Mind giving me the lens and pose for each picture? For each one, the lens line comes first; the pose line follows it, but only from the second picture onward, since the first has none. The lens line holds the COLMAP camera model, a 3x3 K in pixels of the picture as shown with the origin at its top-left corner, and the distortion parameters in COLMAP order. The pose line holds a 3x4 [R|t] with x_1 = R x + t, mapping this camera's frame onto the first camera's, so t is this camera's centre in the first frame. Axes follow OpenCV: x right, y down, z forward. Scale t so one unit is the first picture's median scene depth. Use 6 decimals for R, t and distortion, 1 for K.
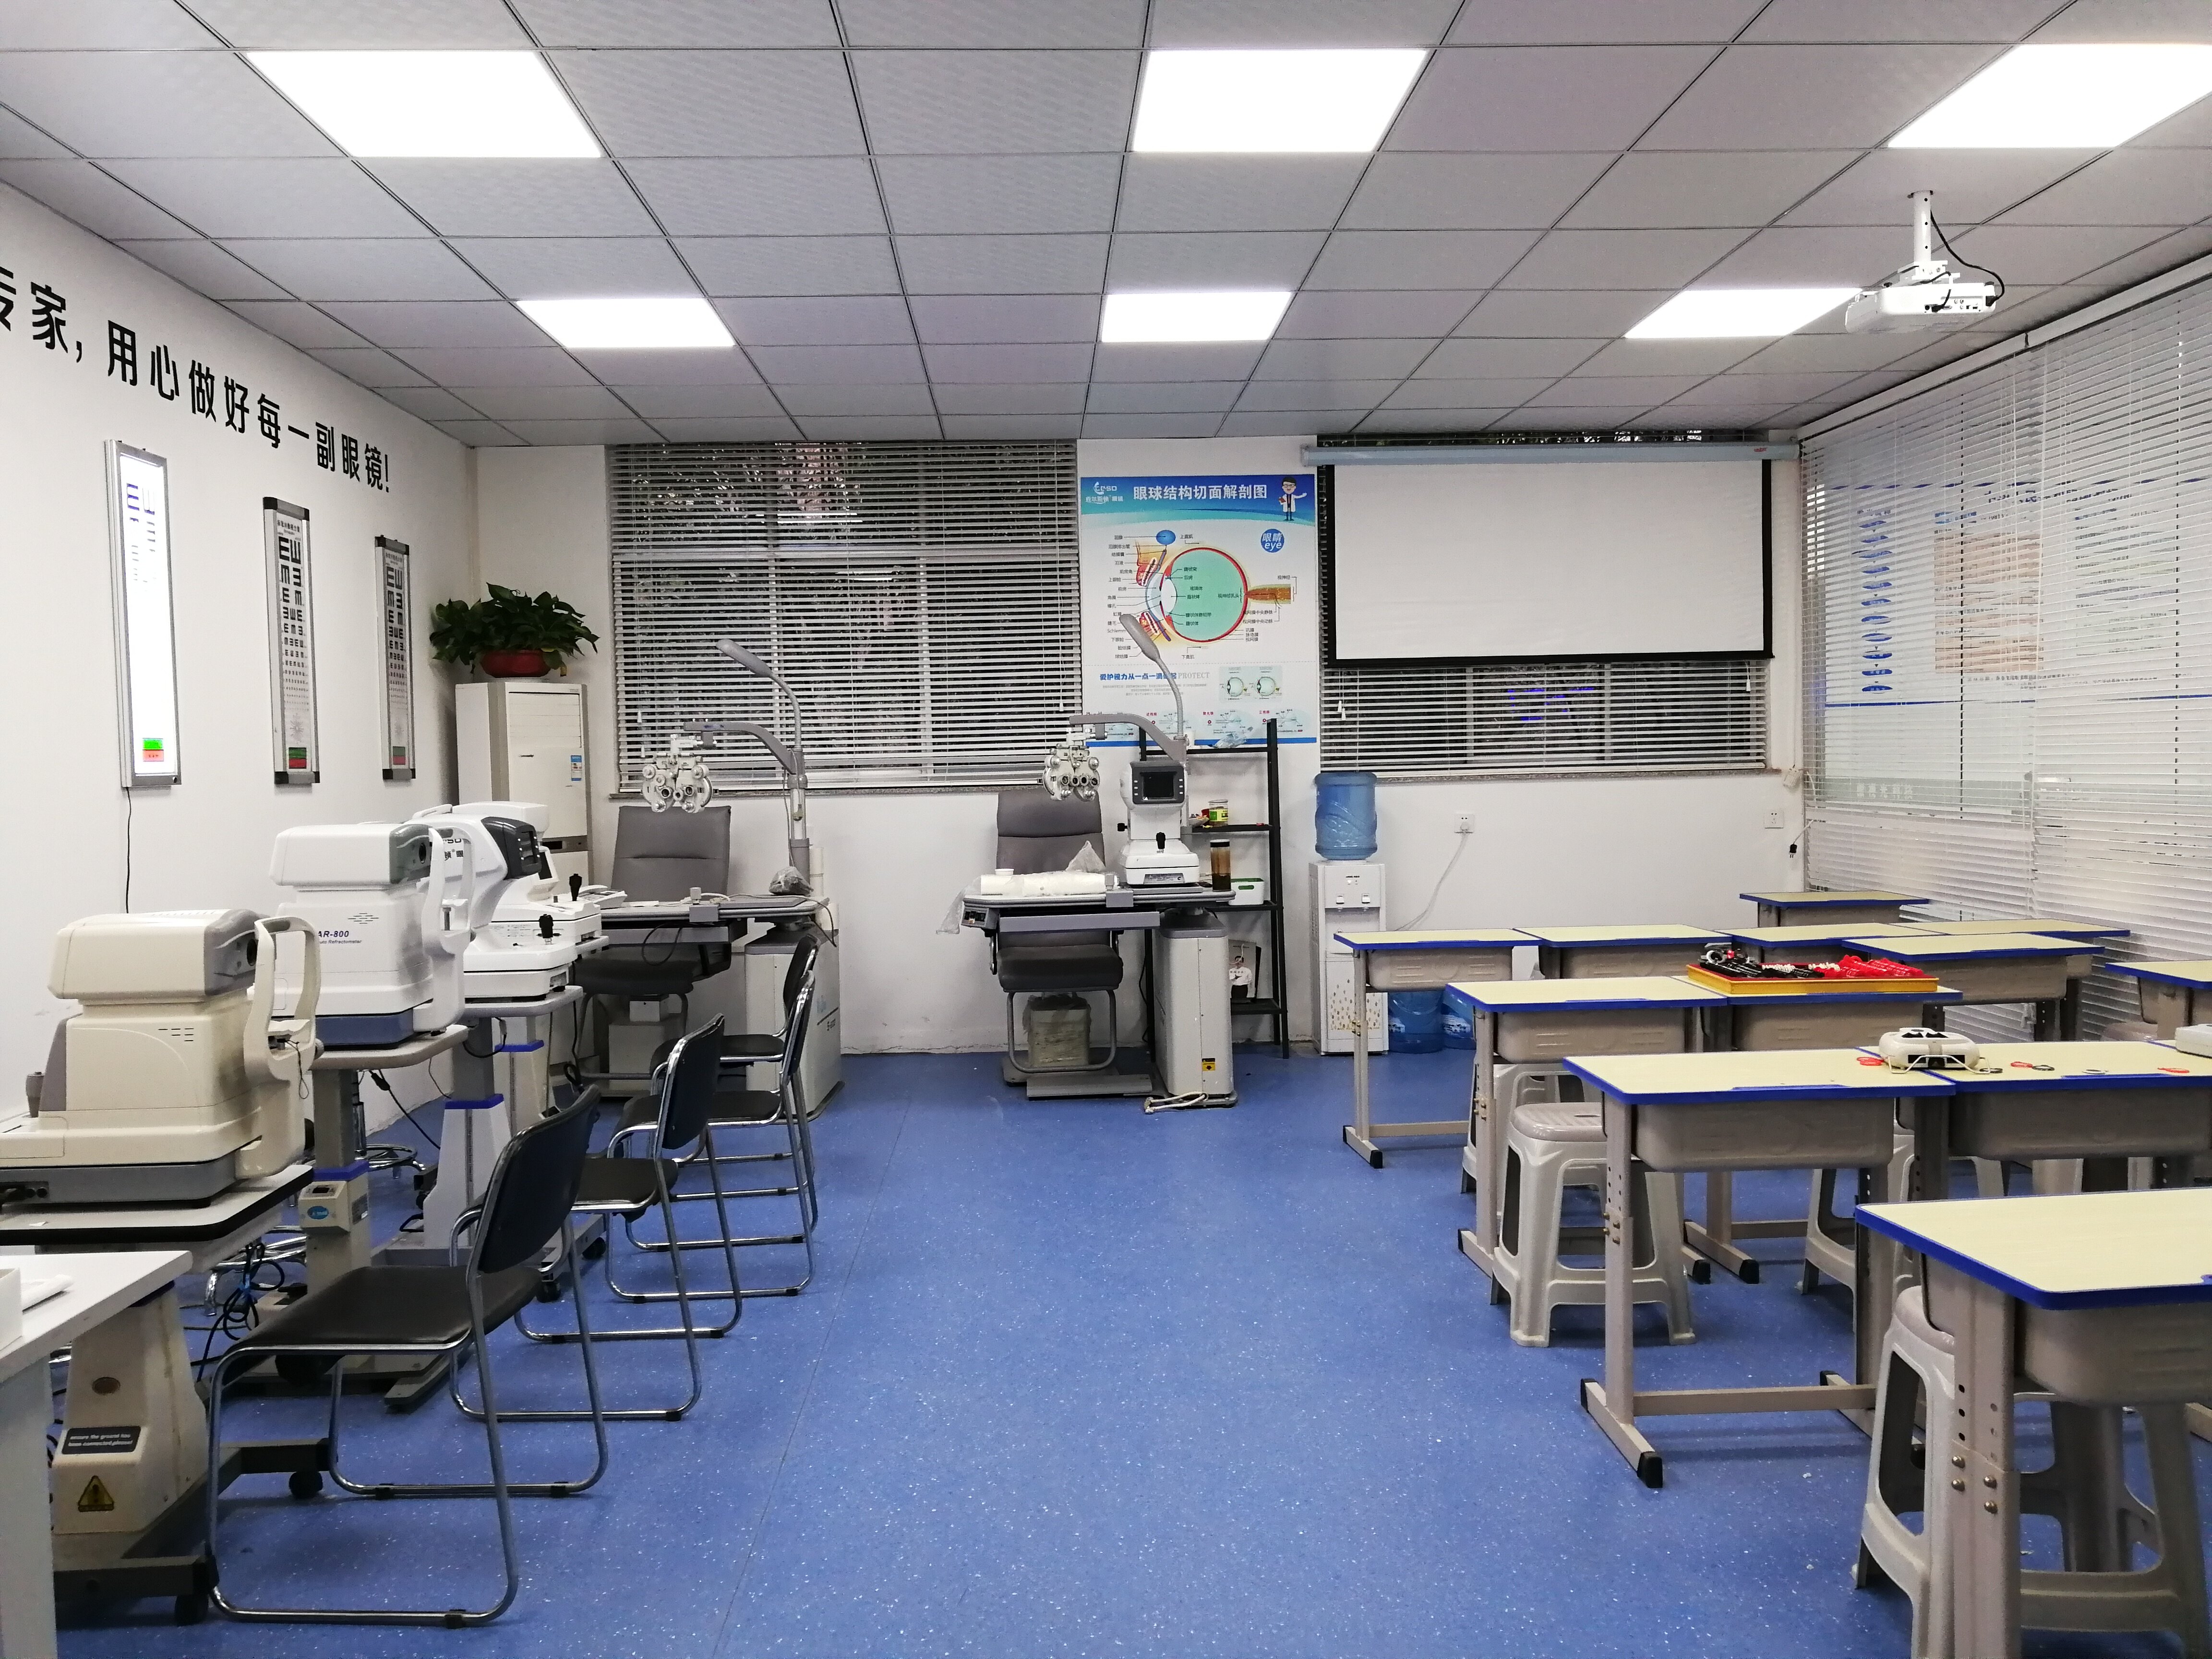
lens RADIAL K [[1666.2, 0, 1119.6], [0, 1666.2, 839.9], [0, 0, 1]] dist [-0.023930, 0.000131]
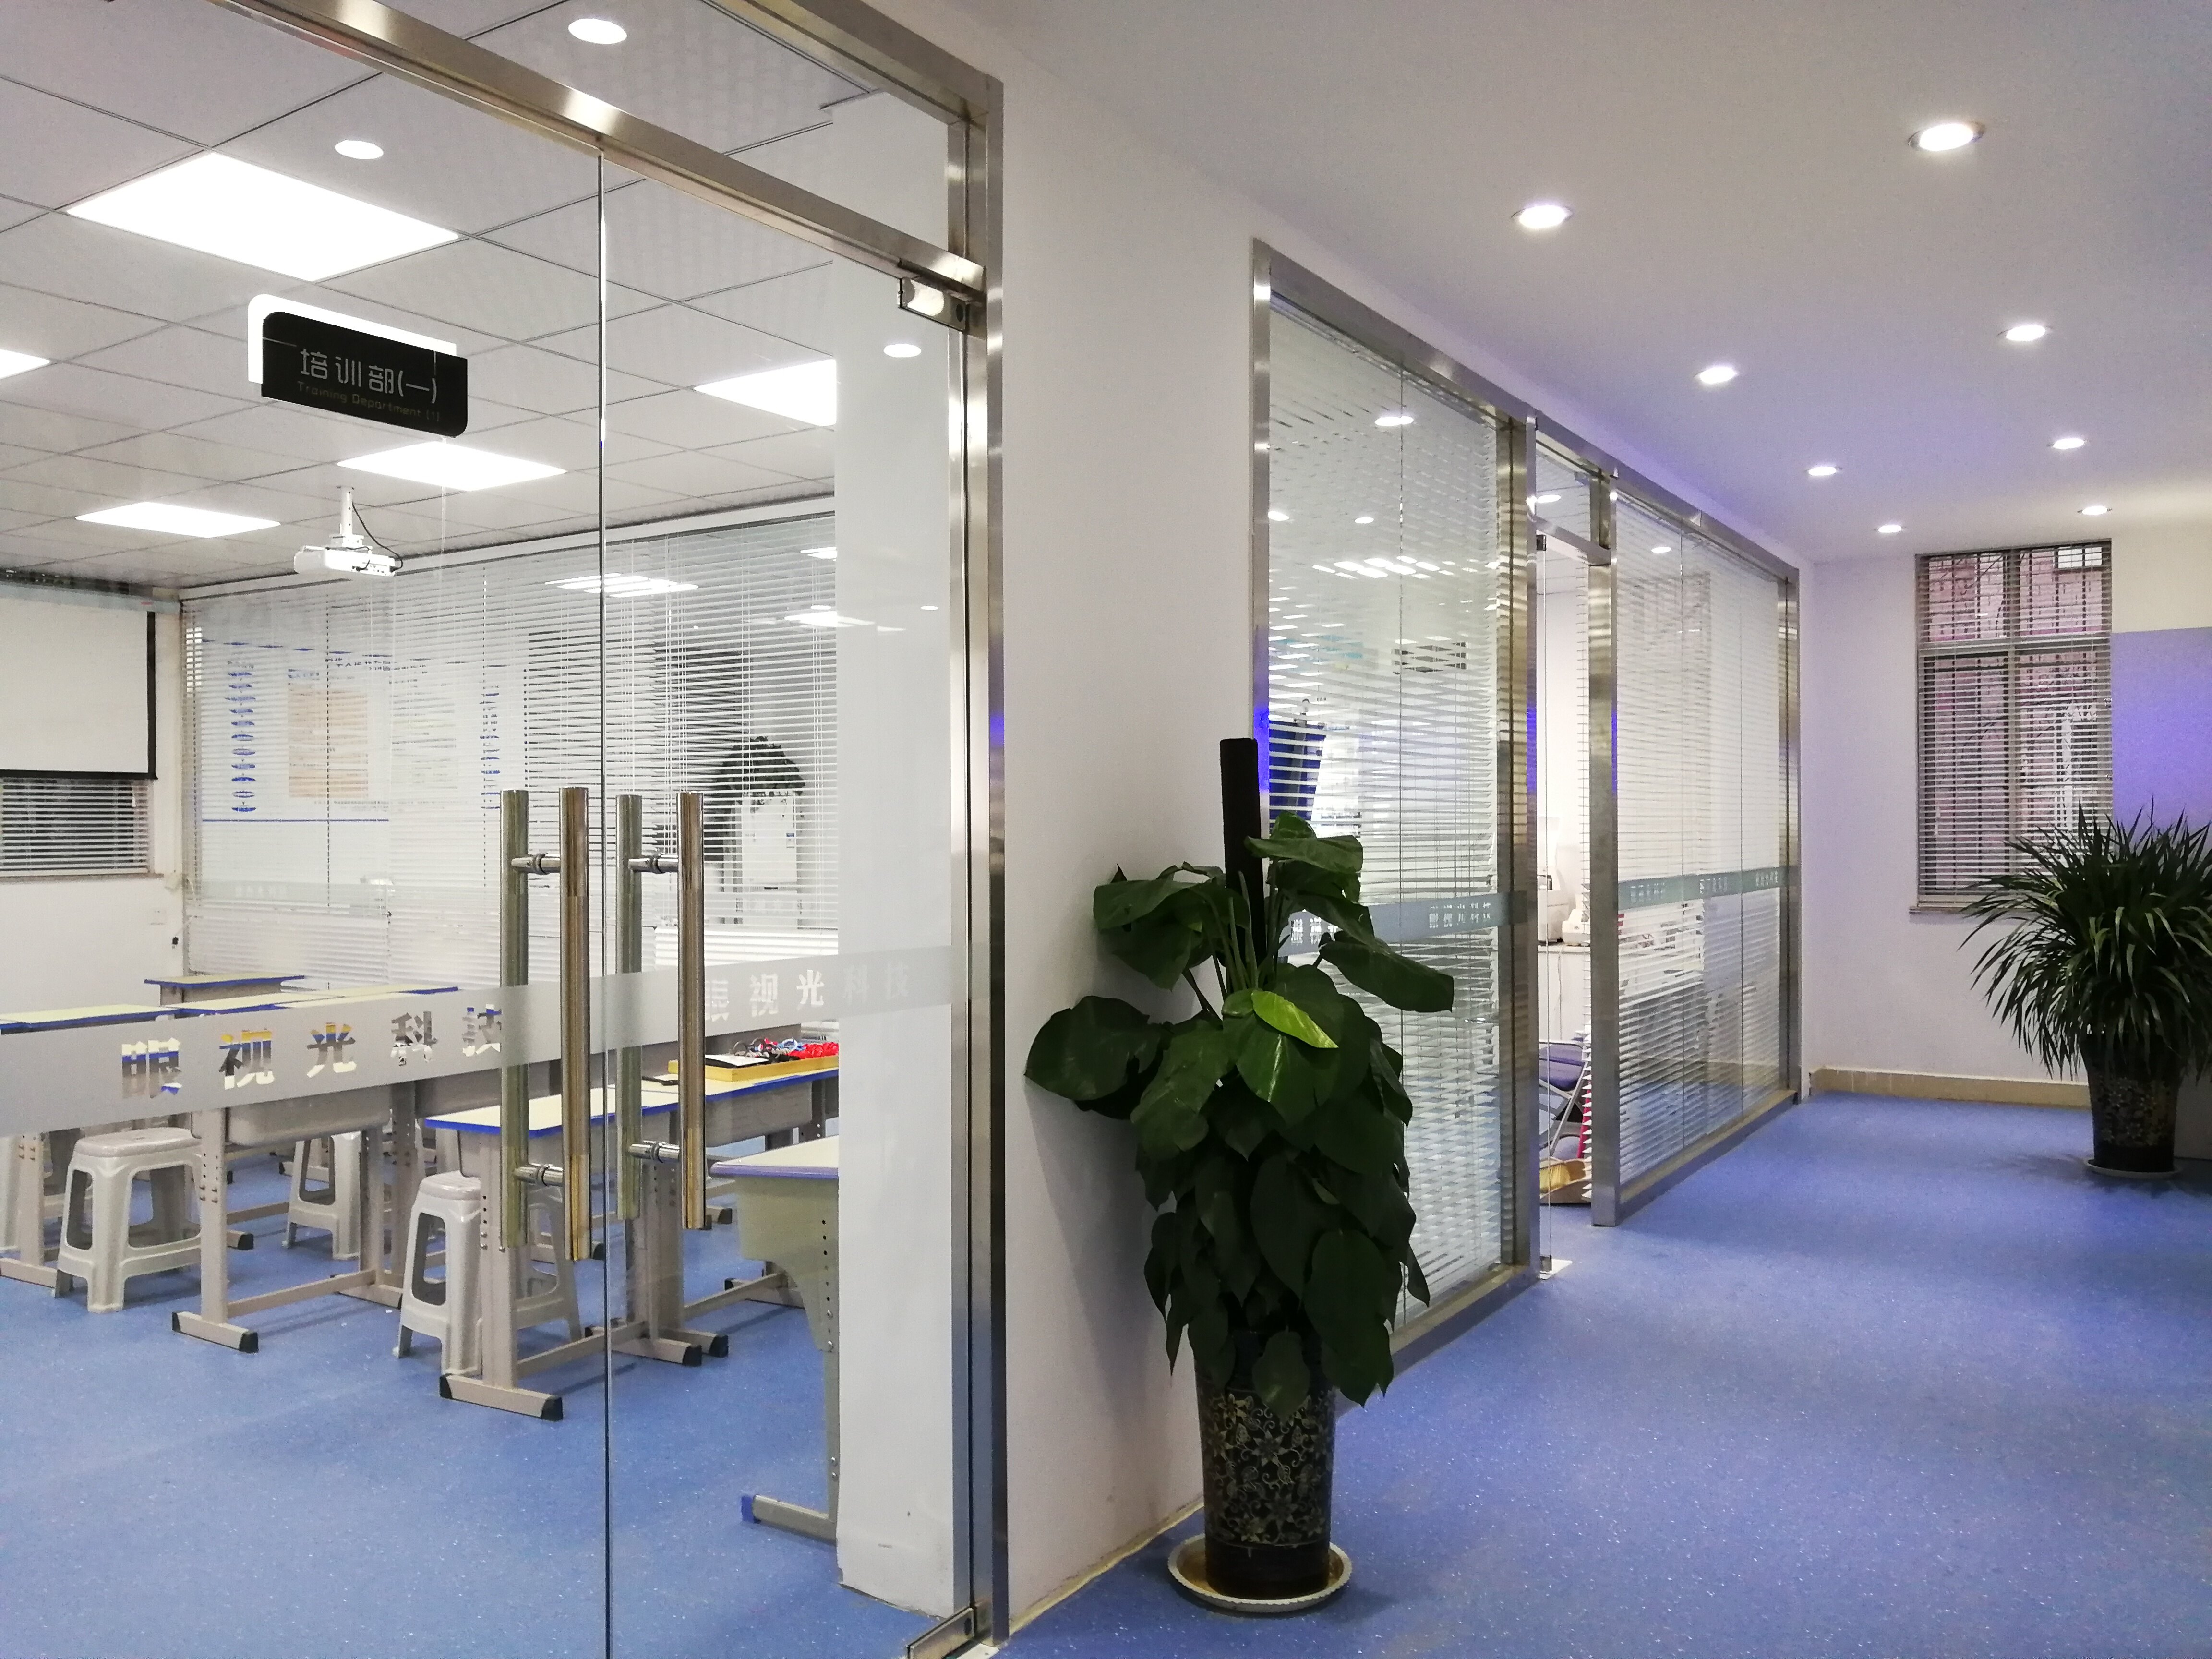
lens RADIAL K [[1666.2, 0, 1105.4], [0, 1666.2, 828.9], [0, 0, 1]] dist [-0.023930, 0.000131]
pose [[0.556699, 0.020819, 0.830453, -0.313114], [0.031215, 0.998456, -0.045956, 0.001039], [-0.830127, 0.051507, 0.555190, -0.320176]]
